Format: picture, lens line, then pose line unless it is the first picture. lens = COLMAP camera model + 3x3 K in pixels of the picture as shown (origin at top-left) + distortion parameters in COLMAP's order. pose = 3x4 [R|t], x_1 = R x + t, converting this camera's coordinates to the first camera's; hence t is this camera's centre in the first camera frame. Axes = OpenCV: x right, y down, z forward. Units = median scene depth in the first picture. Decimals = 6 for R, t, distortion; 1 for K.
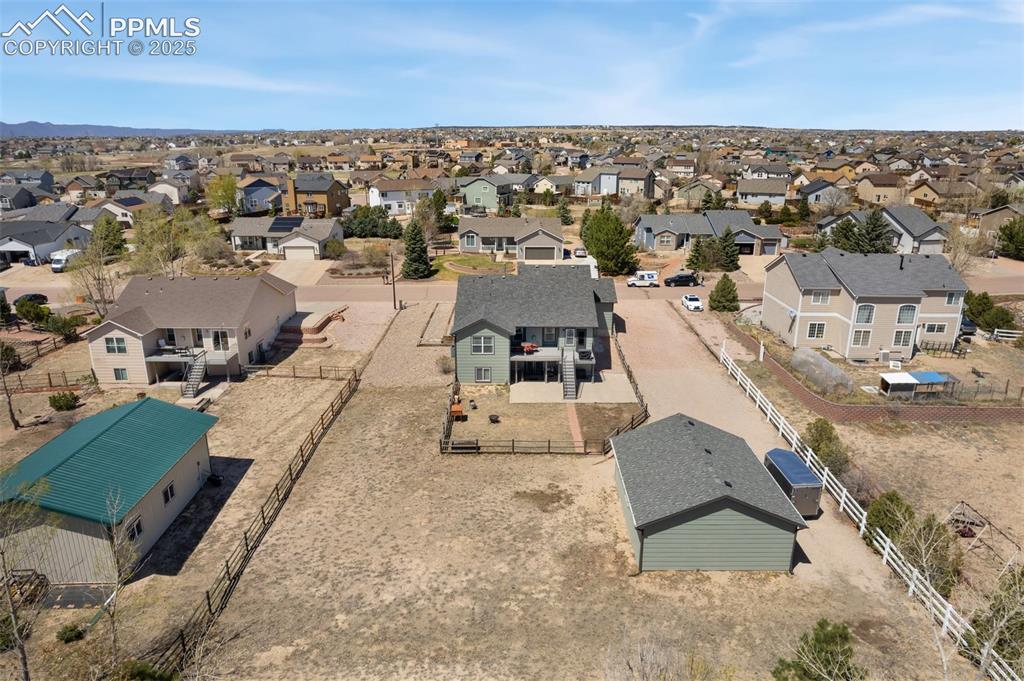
lens RADIAL K [[658.9, 0, 512.0], [0, 658.9, 340.5], [0, 0, 1]] dist [-0.078701, 0.070426]
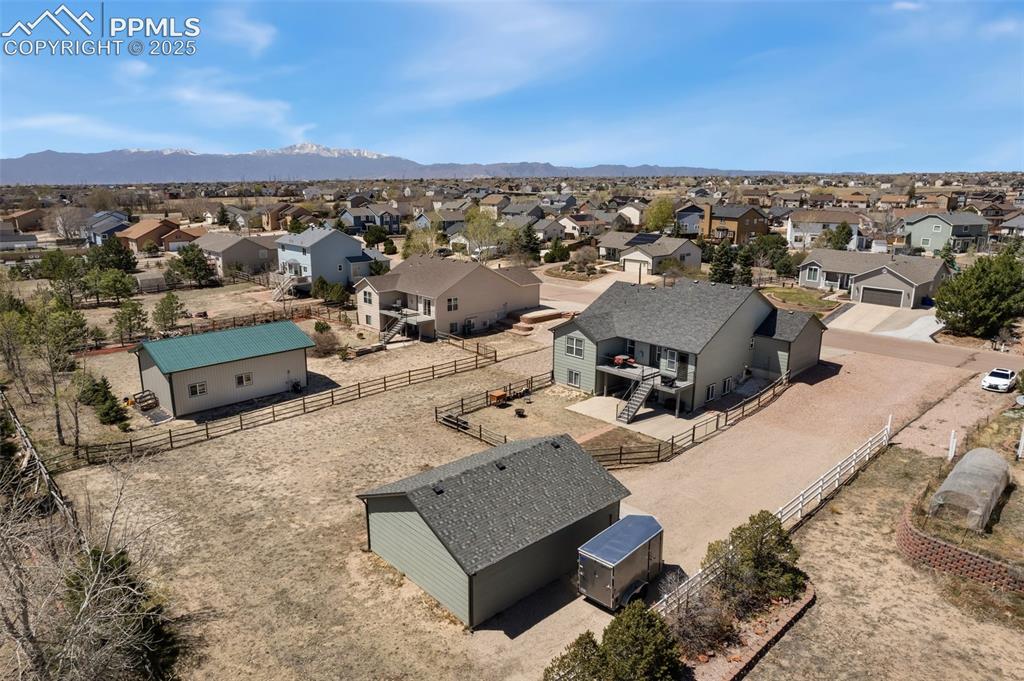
lens RADIAL K [[658.9, 0, 512.0], [0, 658.9, 340.5], [0, 0, 1]] dist [-0.078701, 0.070426]
pose [[0.685777, 0.174029, -0.706699, 0.544873], [-0.217263, 0.975669, 0.029433, -0.010175], [0.694627, 0.133355, 0.706901, 0.244823]]
